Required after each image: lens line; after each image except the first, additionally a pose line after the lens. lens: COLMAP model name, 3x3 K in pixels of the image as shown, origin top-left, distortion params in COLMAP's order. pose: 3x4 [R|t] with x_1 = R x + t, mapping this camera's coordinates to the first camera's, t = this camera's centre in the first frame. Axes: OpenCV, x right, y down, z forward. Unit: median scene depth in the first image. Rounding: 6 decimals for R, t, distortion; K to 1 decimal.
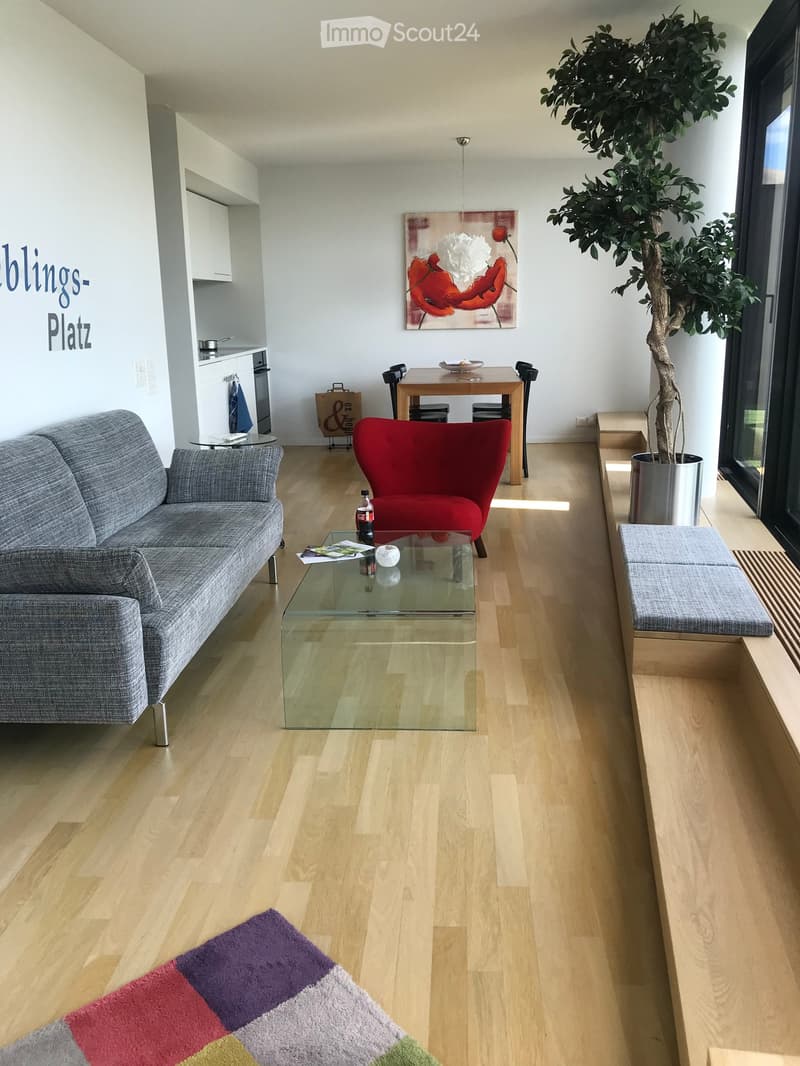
lens RADIAL K [[882.8, 0, 399.3], [0, 882.8, 551.6], [0, 0, 1]] dist [0.129173, -0.399190]
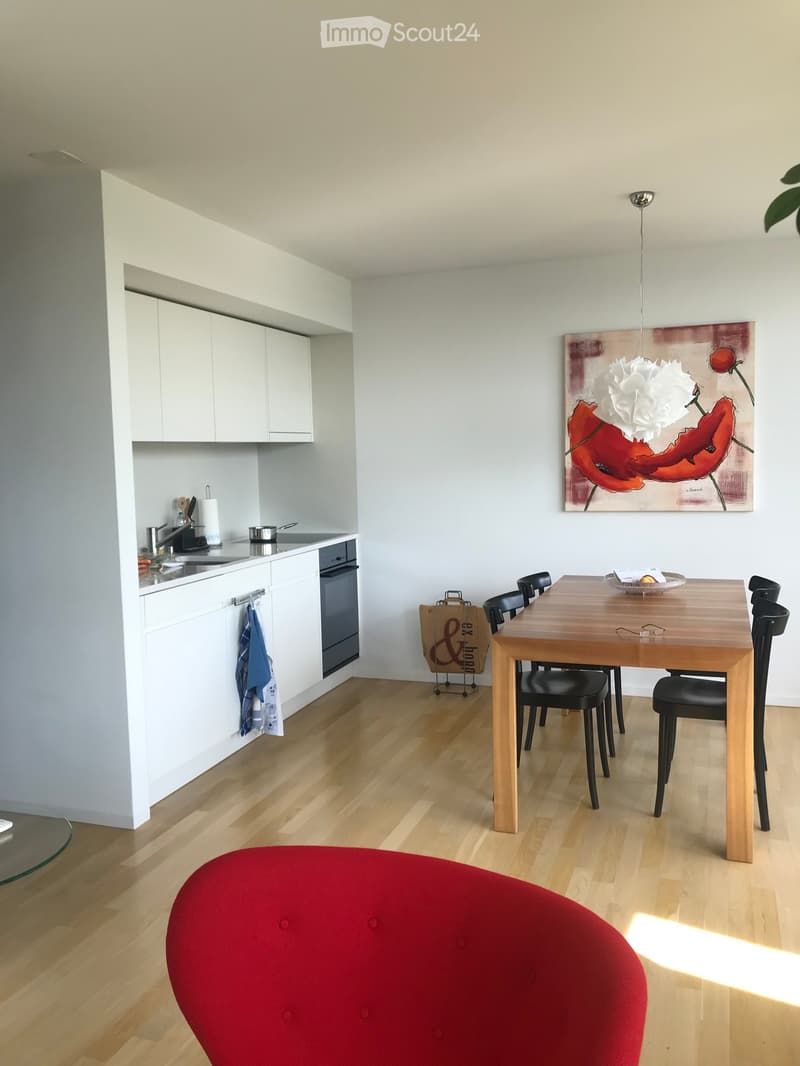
lens RADIAL K [[882.8, 0, 399.3], [0, 882.8, 551.6], [0, 0, 1]] dist [0.129173, -0.399190]
pose [[0.962186, 0.021556, -0.271540, 0.068162], [-0.062190, 0.987920, -0.141941, -0.129076], [0.265200, 0.153460, 0.951903, 0.387494]]
